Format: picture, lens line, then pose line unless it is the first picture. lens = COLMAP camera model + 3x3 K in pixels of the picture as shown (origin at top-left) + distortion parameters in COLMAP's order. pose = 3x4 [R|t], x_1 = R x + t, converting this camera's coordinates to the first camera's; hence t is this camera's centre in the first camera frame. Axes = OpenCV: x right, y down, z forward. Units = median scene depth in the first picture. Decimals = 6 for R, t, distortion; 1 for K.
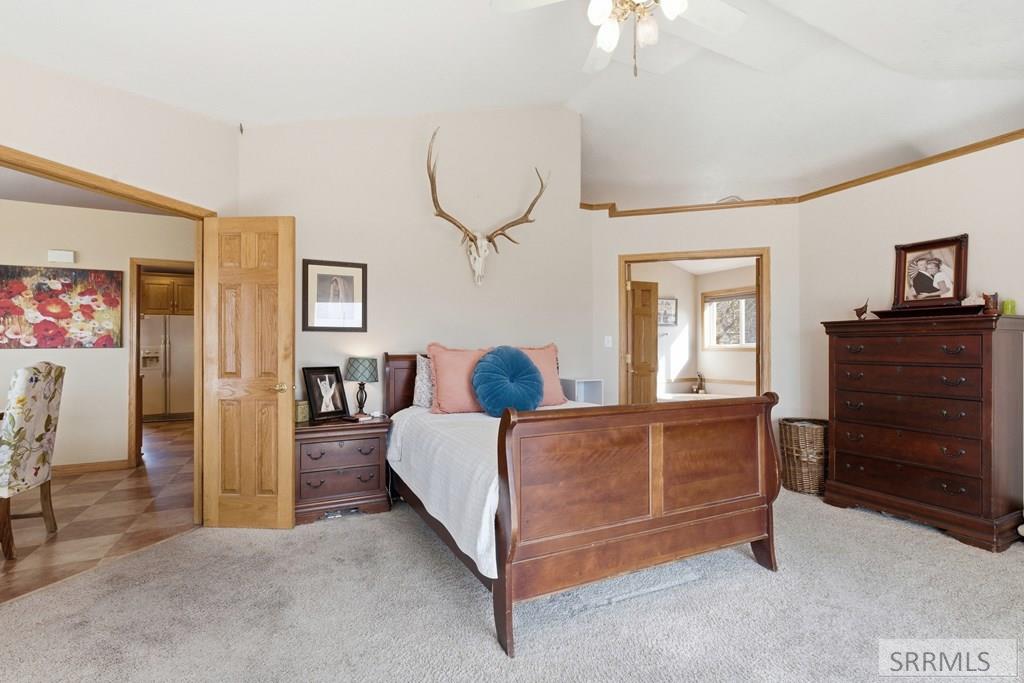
lens RADIAL K [[465.8, 0, 510.0], [0, 465.8, 346.6], [0, 0, 1]] dist [-0.003559, 0.000254]
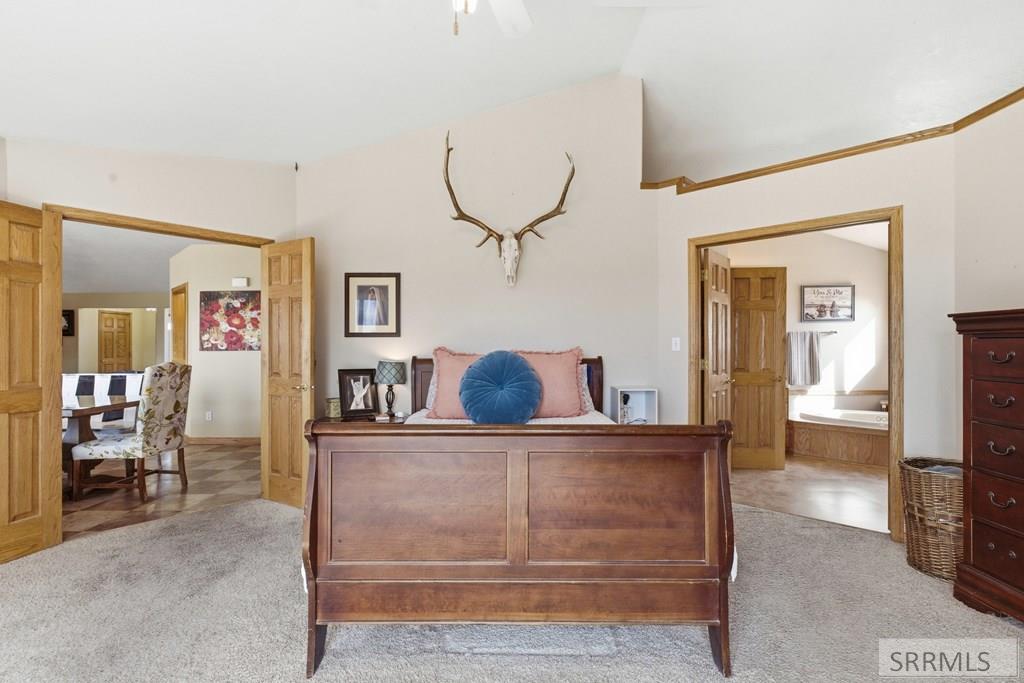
lens RADIAL K [[465.8, 0, 510.0], [0, 465.8, 346.6], [0, 0, 1]] dist [-0.003559, 0.000254]
pose [[0.899631, -0.000969, -0.436650, 0.385833], [0.001950, 0.999996, 0.001798, -0.010375], [0.436647, -0.002469, 0.899629, 0.151519]]
